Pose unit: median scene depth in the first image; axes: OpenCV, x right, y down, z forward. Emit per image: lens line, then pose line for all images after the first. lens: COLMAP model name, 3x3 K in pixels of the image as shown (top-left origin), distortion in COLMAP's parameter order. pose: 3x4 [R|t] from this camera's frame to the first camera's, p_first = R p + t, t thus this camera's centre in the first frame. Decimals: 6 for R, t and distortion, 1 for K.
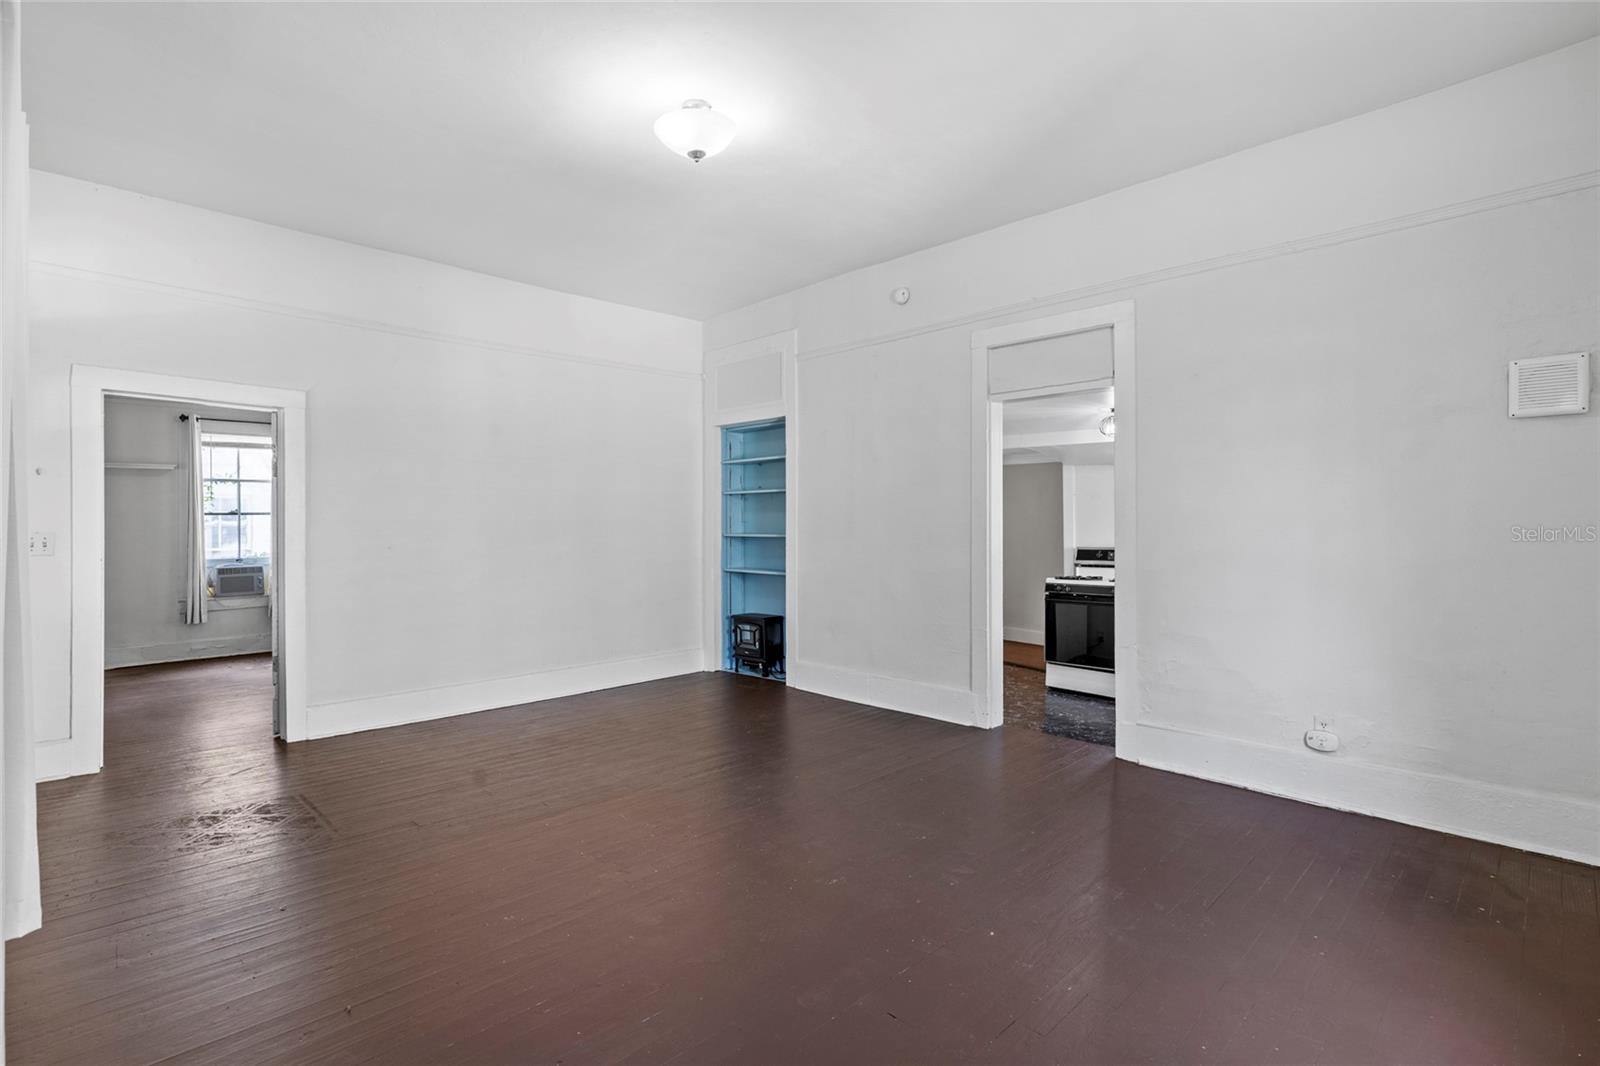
lens RADIAL K [[753.0, 0, 807.8], [0, 753.0, 521.5], [0, 0, 1]] dist [0.000001, -0.000099]
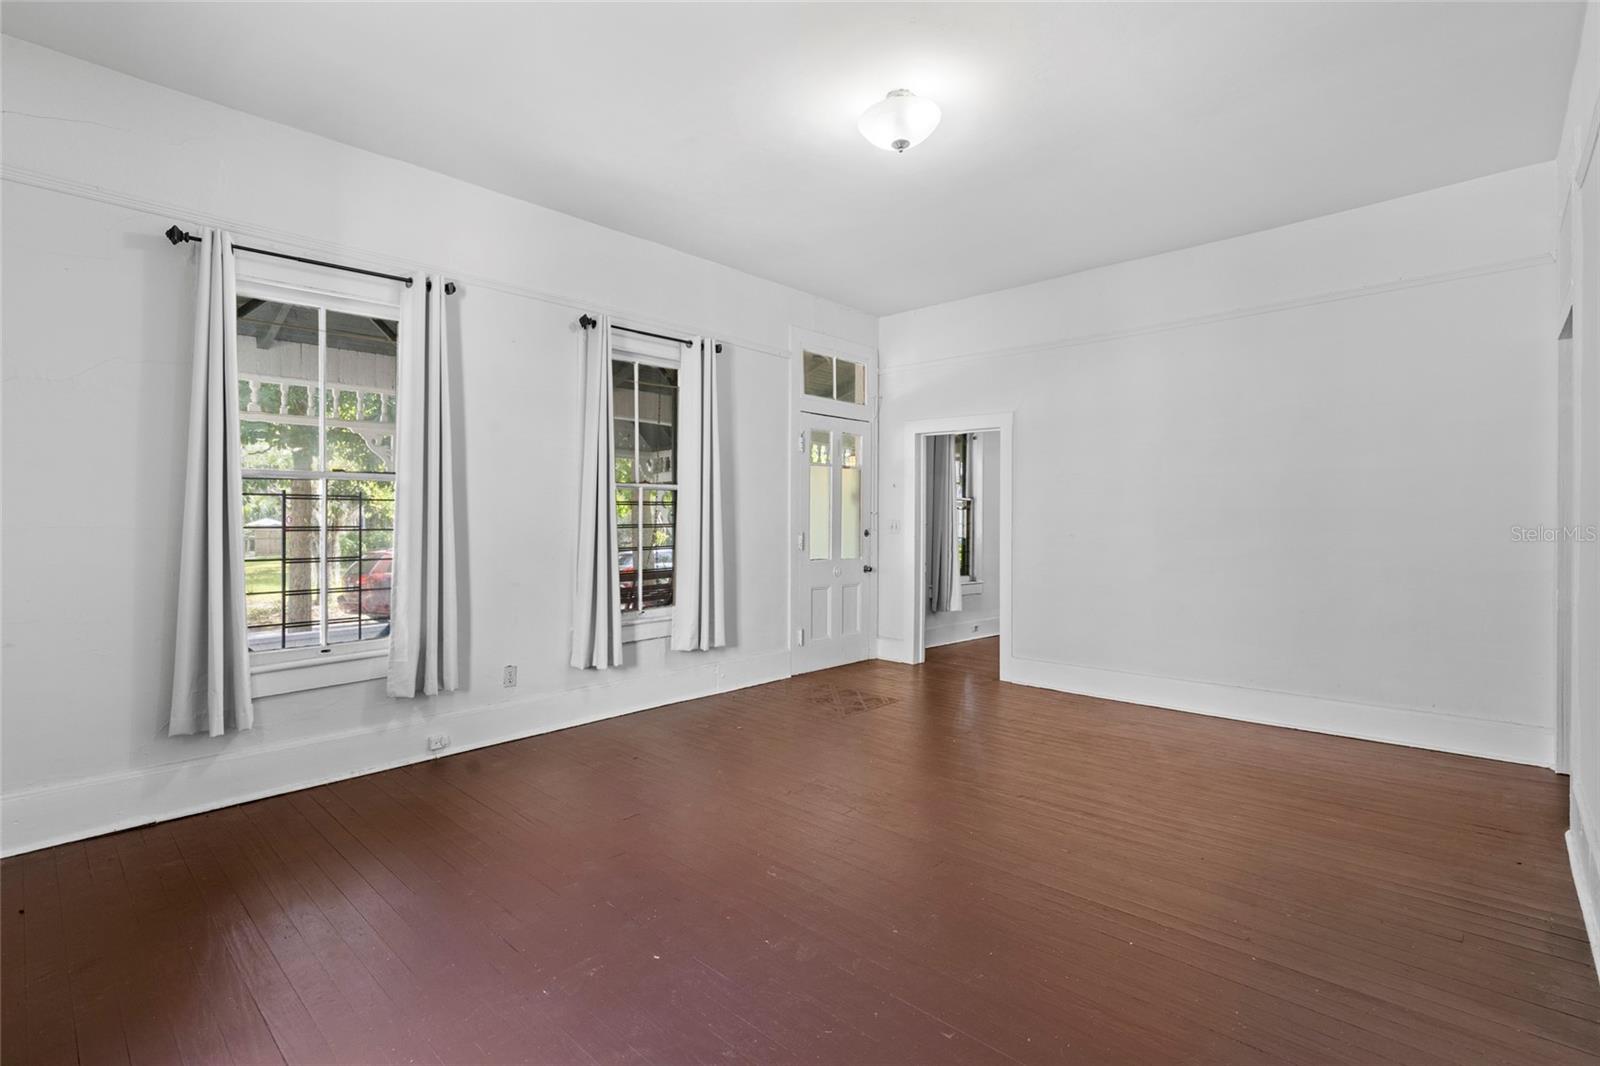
lens RADIAL K [[753.0, 0, 807.8], [0, 753.0, 521.5], [0, 0, 1]] dist [0.000001, -0.000099]
pose [[0.053952, 0.015698, -0.998420, 0.649100], [0.004459, 0.999863, 0.015961, -0.009239], [0.998534, -0.005313, 0.053875, 0.617342]]
